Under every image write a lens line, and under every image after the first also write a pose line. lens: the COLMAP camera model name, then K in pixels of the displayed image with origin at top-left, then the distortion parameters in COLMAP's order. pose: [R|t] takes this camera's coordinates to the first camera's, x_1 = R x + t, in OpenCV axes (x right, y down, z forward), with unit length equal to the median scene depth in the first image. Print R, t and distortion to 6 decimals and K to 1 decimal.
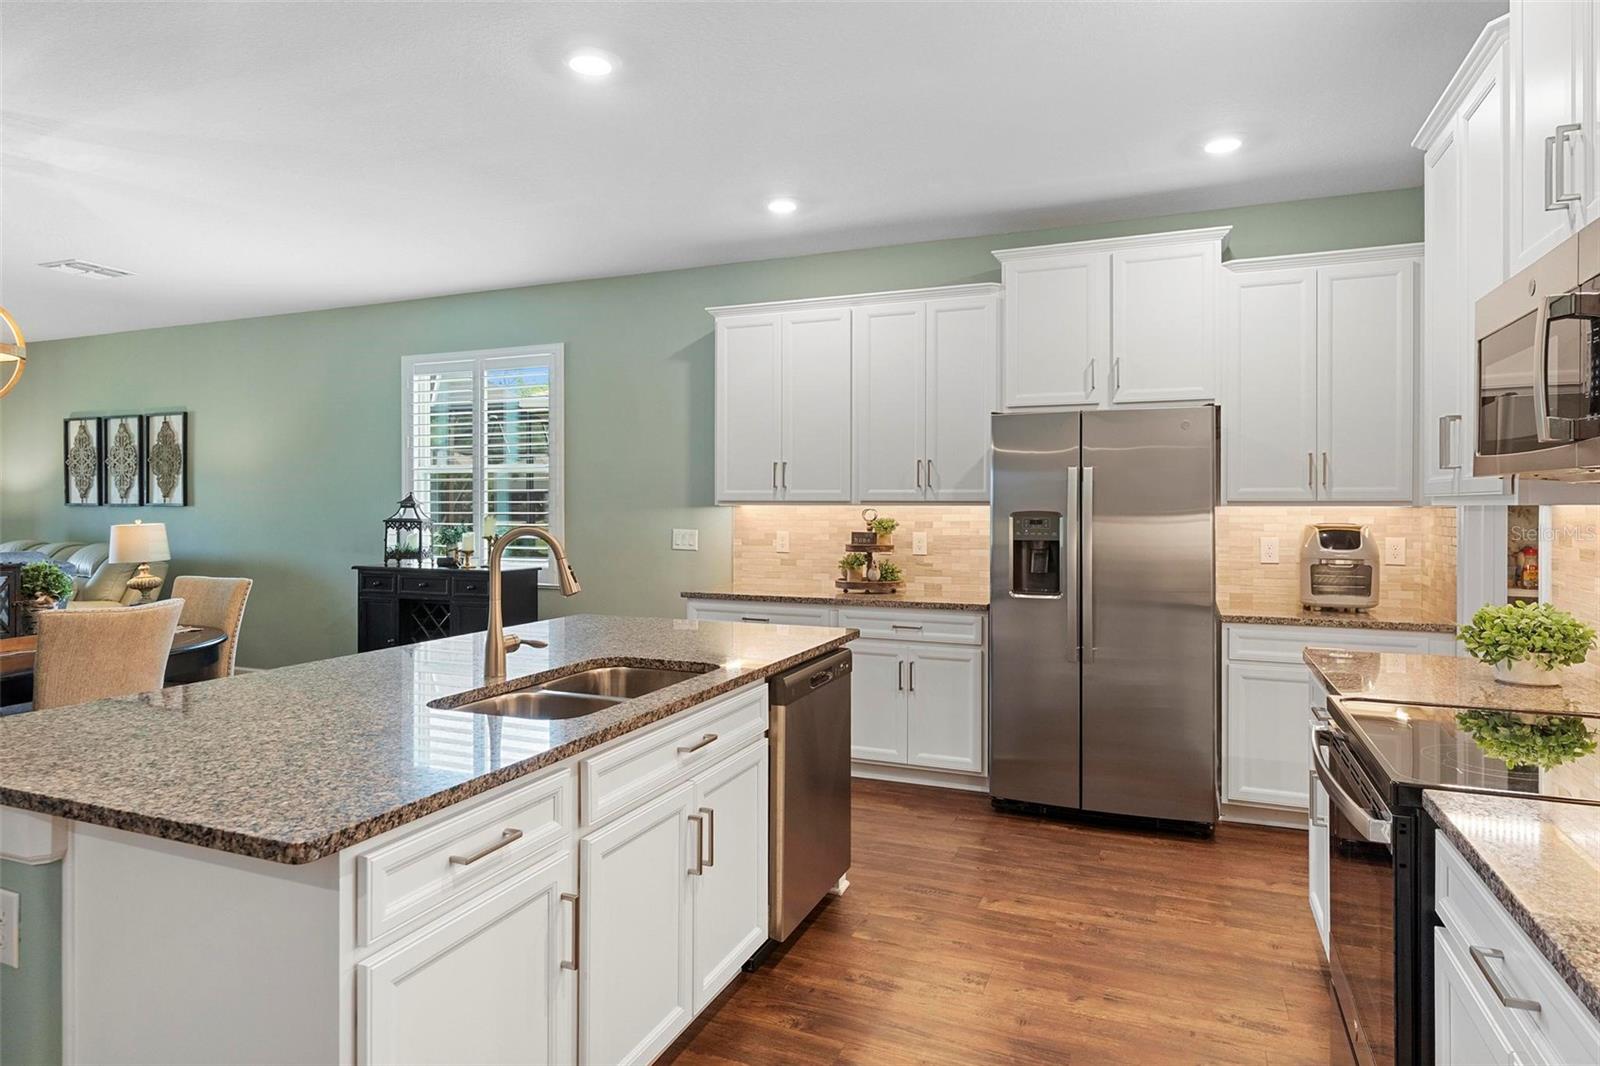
lens RADIAL K [[919.3, 0, 799.2], [0, 919.3, 512.0], [0, 0, 1]] dist [0.000244, 0.000457]
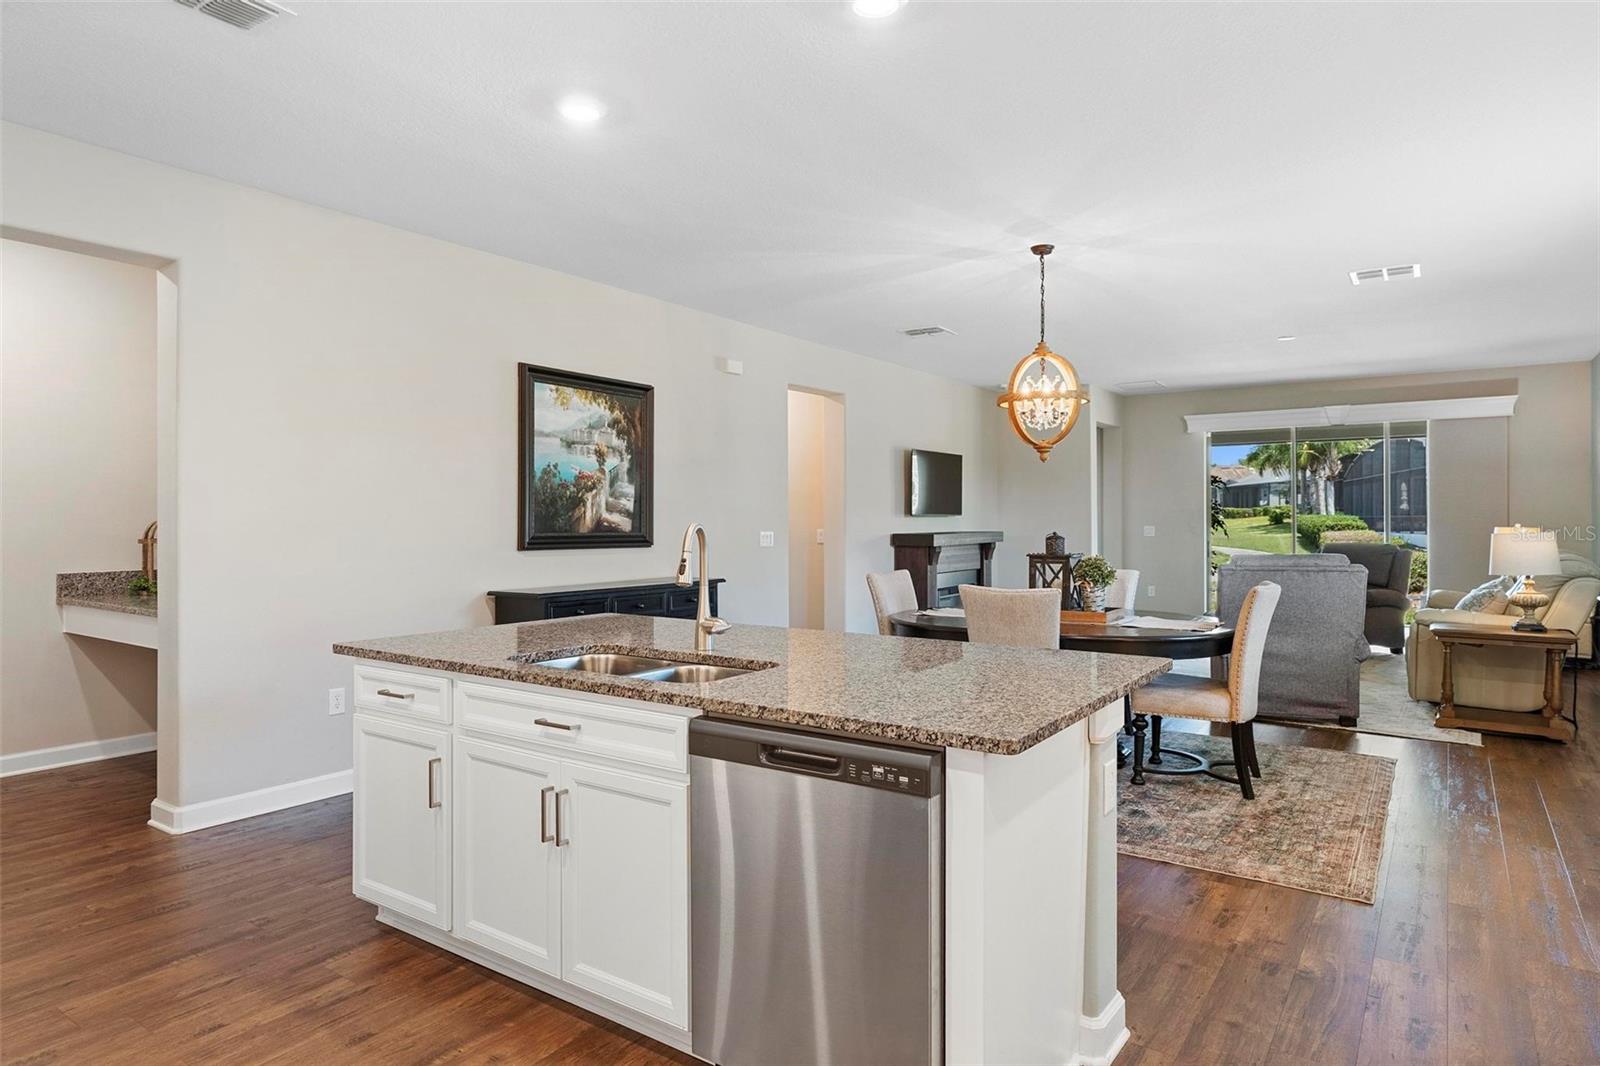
lens RADIAL K [[936.4, 0, 796.7], [0, 936.4, 520.7], [0, 0, 1]] dist [-0.001353, 0.000096]
pose [[-0.215534, 0.001362, -0.976495, 0.460914], [-0.005850, 0.999979, 0.002686, 0.005442], [0.976479, 0.006292, -0.215522, 0.777924]]
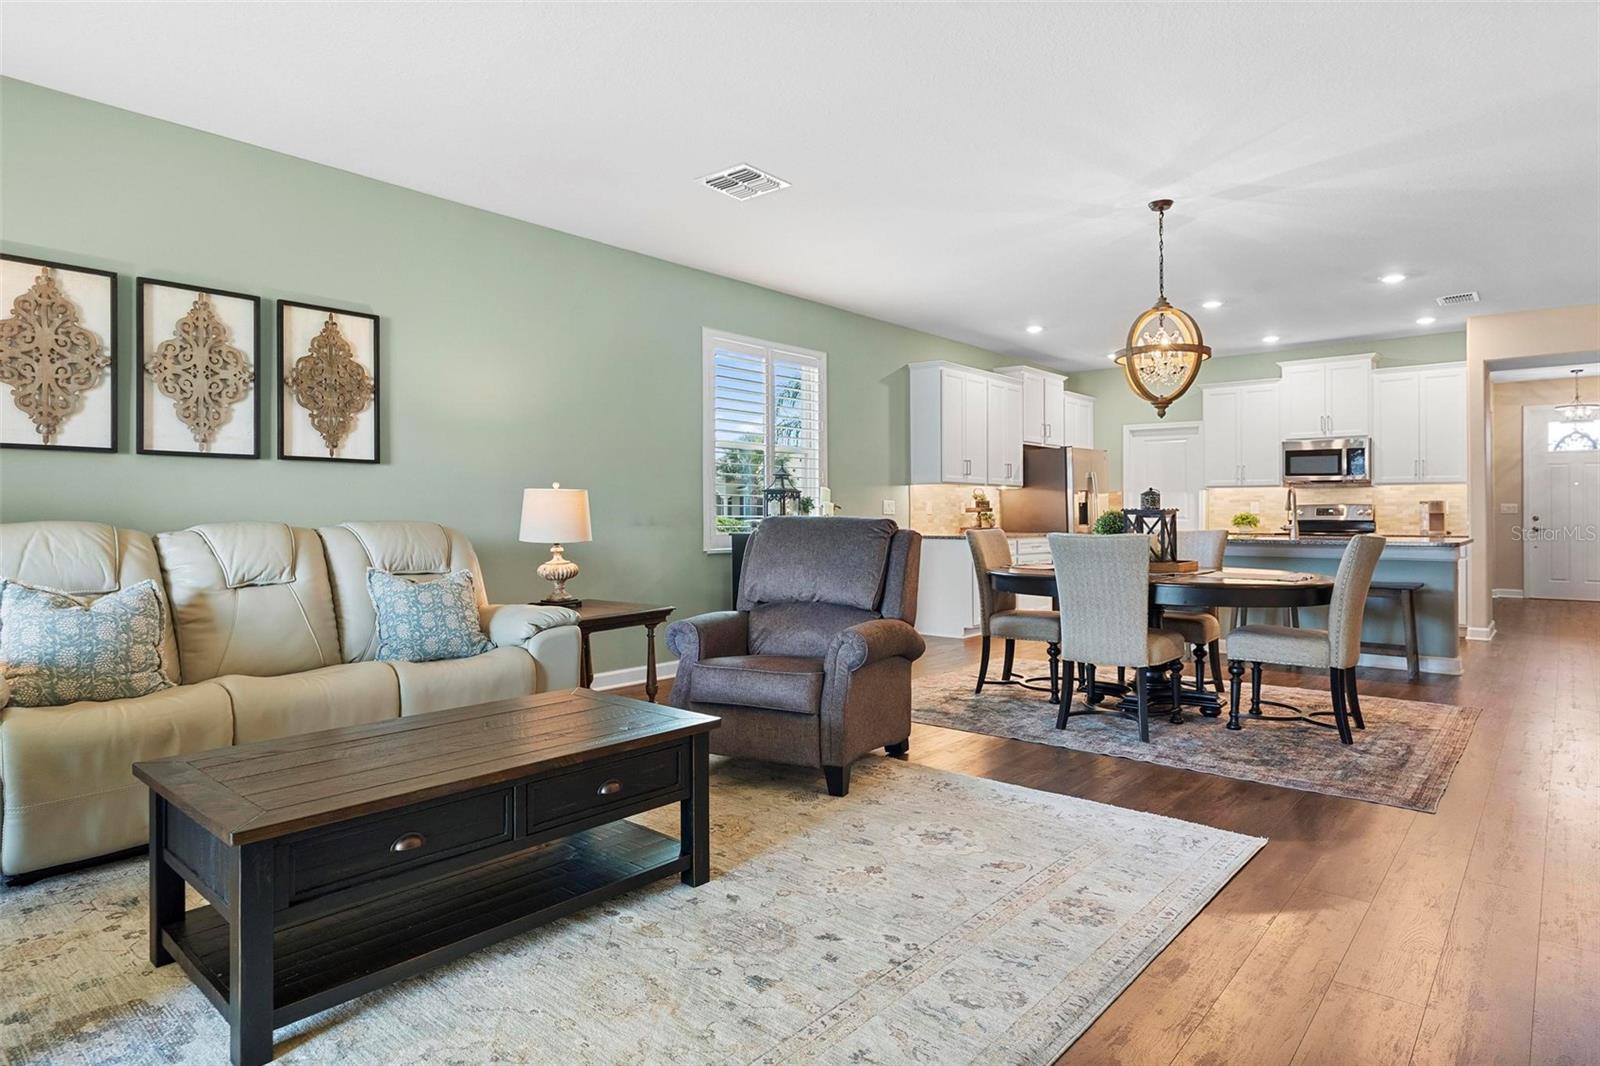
lens RADIAL K [[902.8, 0, 794.3], [0, 902.8, 512.5], [0, 0, 1]] dist [0.000021, 0.001138]
pose [[0.312323, -0.000394, 0.949976, -2.012900], [0.005571, 0.999983, -0.001417, 0.052079], [-0.949960, 0.005735, 0.312320, 0.912152]]
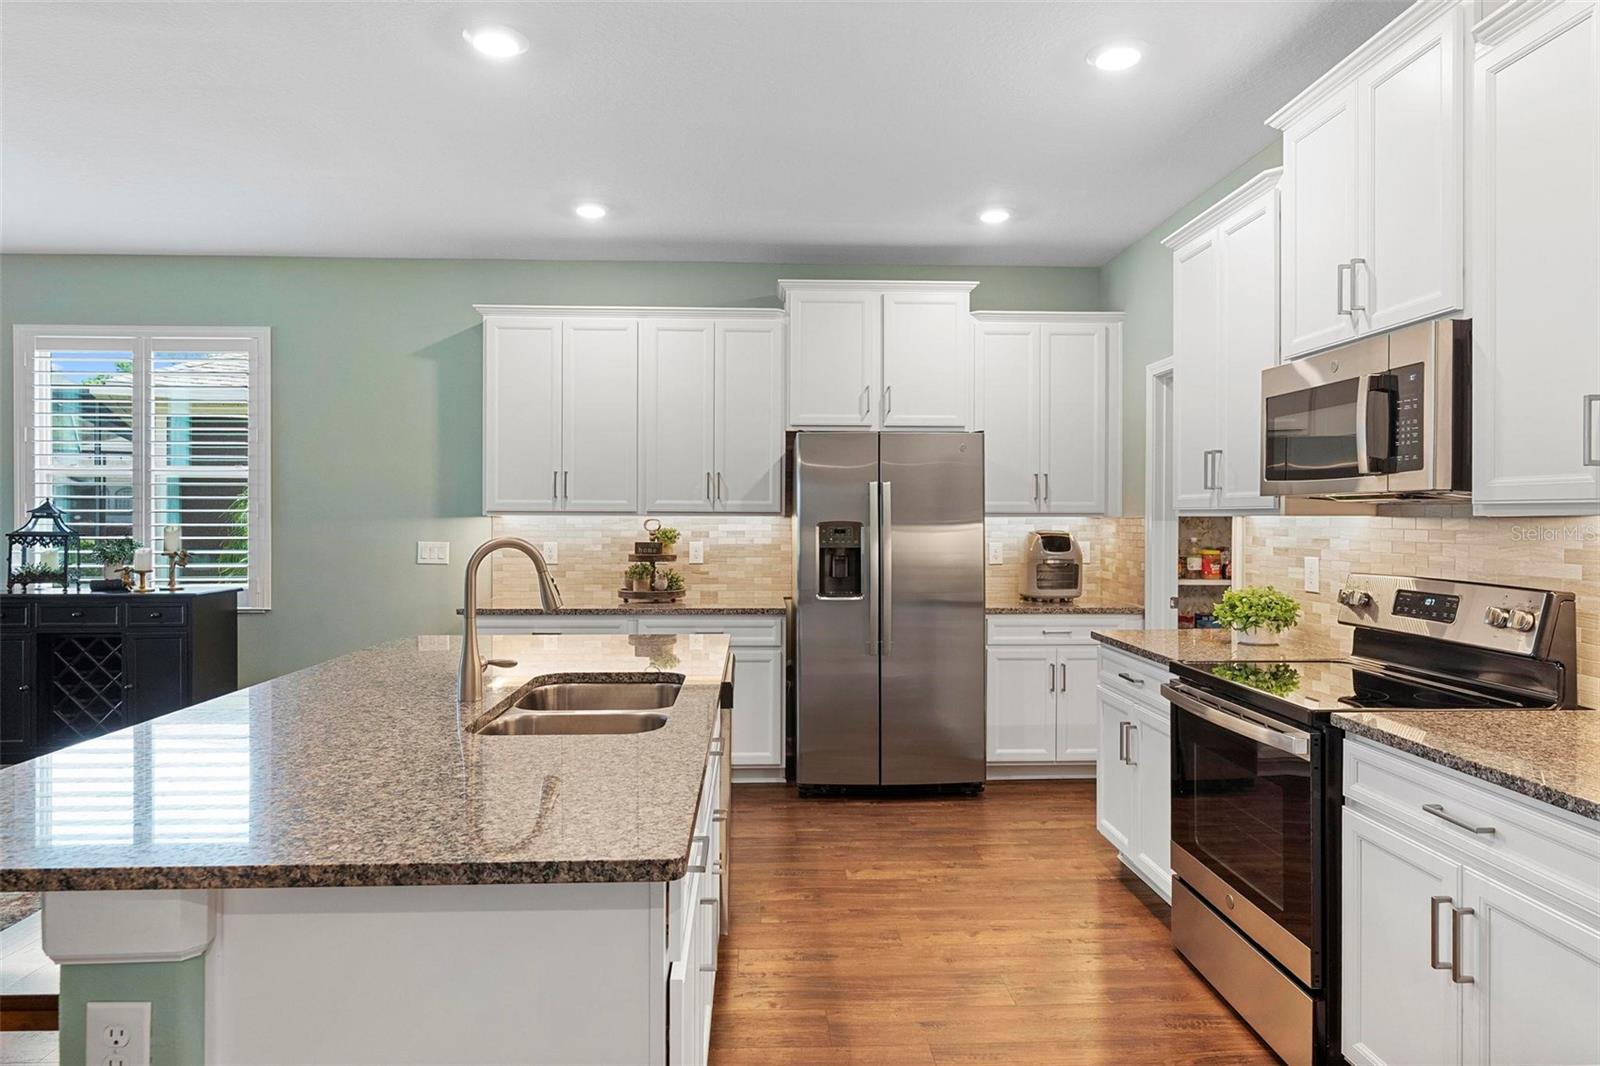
lens RADIAL K [[921.2, 0, 795.1], [0, 921.2, 525.6], [0, 0, 1]] dist [0.000969, -0.000973]
pose [[0.907844, -0.003332, 0.419296, -0.238544], [0.001885, 0.999991, 0.003865, -0.000111], [-0.419305, -0.002719, 0.907842, 0.014254]]
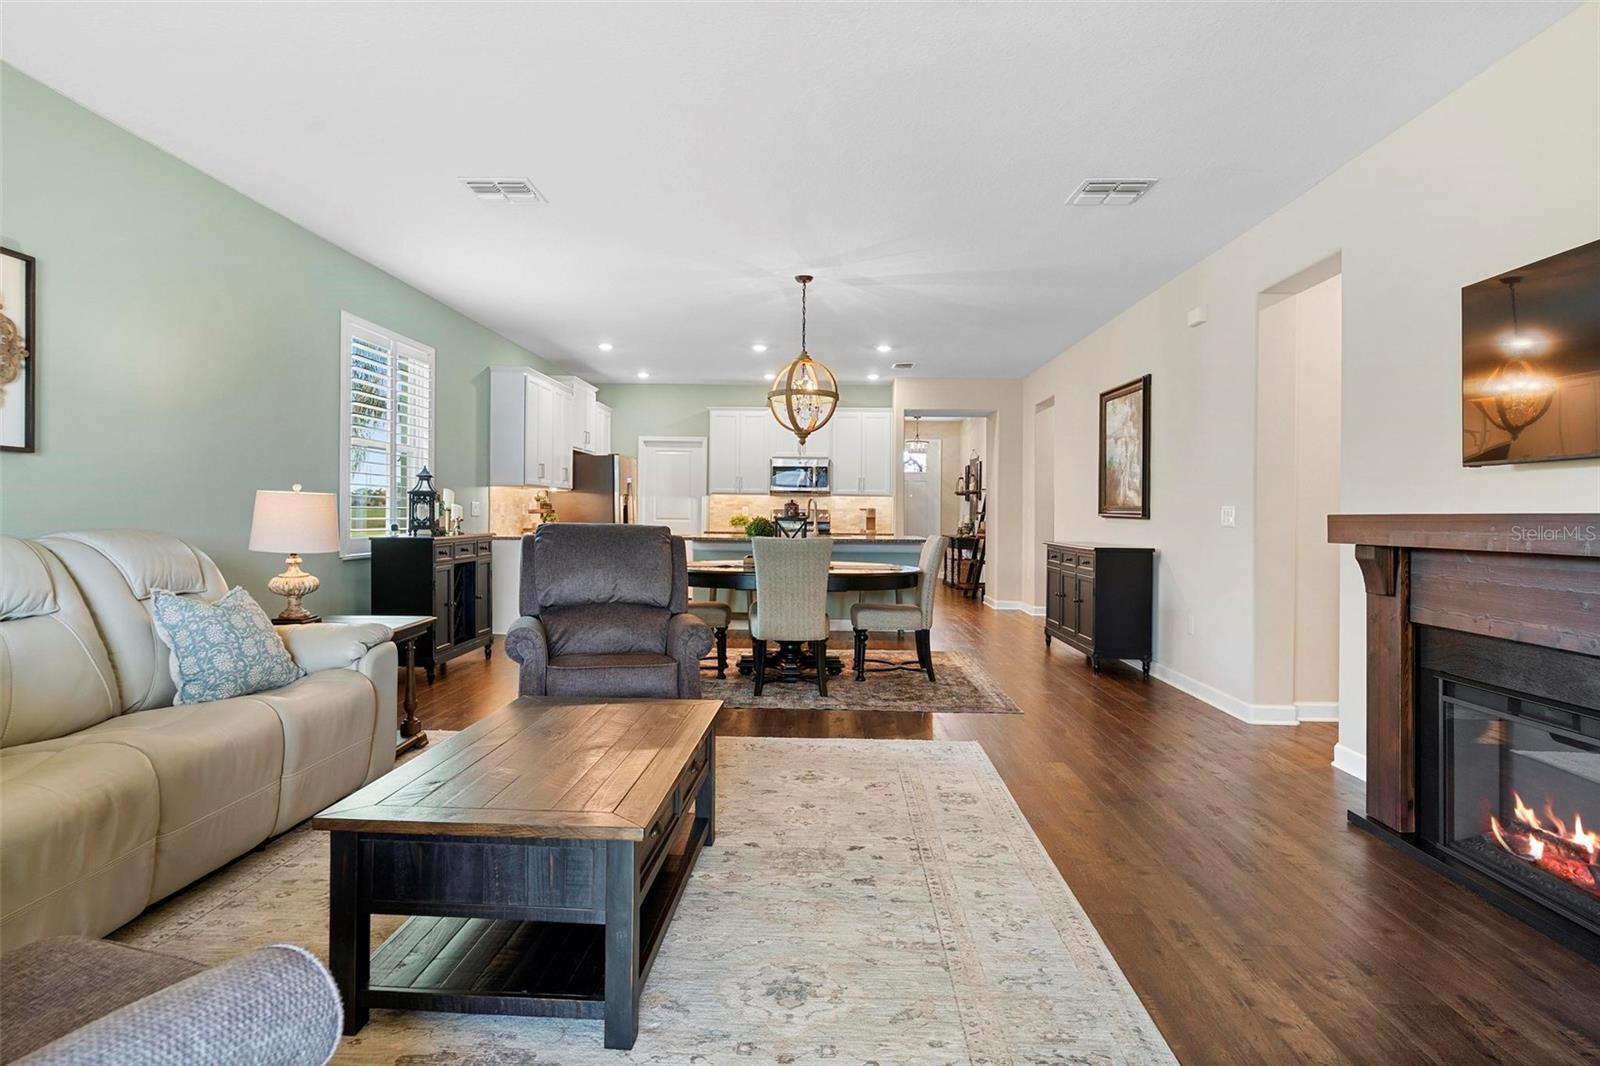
lens RADIAL K [[902.8, 0, 794.3], [0, 902.8, 512.5], [0, 0, 1]] dist [0.000021, 0.001138]
pose [[-0.349580, -0.005170, 0.936892, -2.142984], [-0.005869, 0.999977, 0.003329, 0.037249], [-0.936888, -0.004335, -0.349603, 1.344756]]
